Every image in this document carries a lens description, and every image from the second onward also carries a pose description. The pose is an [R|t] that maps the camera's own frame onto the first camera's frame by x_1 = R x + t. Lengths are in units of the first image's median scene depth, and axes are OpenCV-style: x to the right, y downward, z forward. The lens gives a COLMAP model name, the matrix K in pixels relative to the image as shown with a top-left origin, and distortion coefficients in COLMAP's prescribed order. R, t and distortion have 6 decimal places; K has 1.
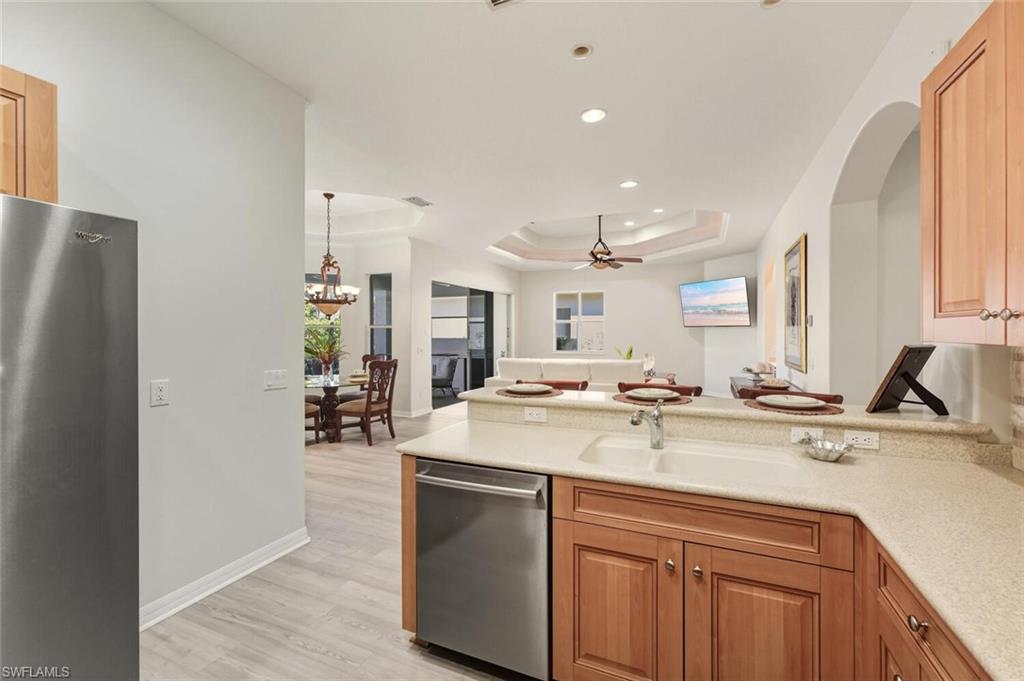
lens RADIAL K [[417.5, 0, 516.3], [0, 417.5, 335.3], [0, 0, 1]] dist [-0.023639, 0.001196]
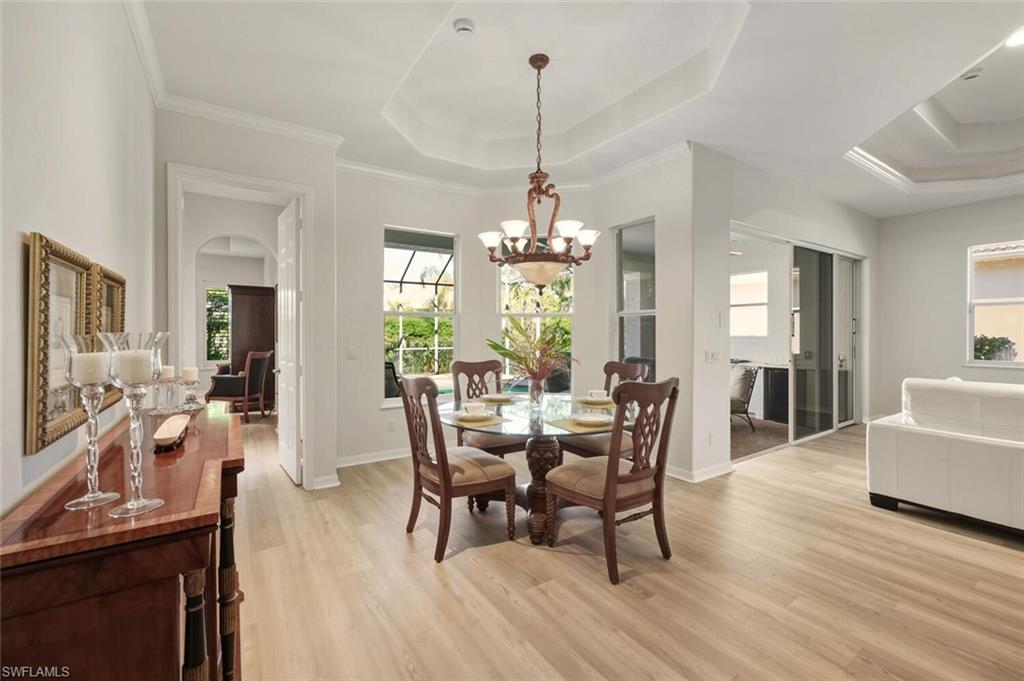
lens RADIAL K [[417.5, 0, 511.5], [0, 417.5, 333.4], [0, 0, 1]] dist [-0.023639, 0.001196]
pose [[0.827915, -0.001888, -0.560850, -0.182795], [-0.001550, 0.999983, -0.005655, 0.013620], [0.560851, 0.005551, 0.827898, 0.537658]]
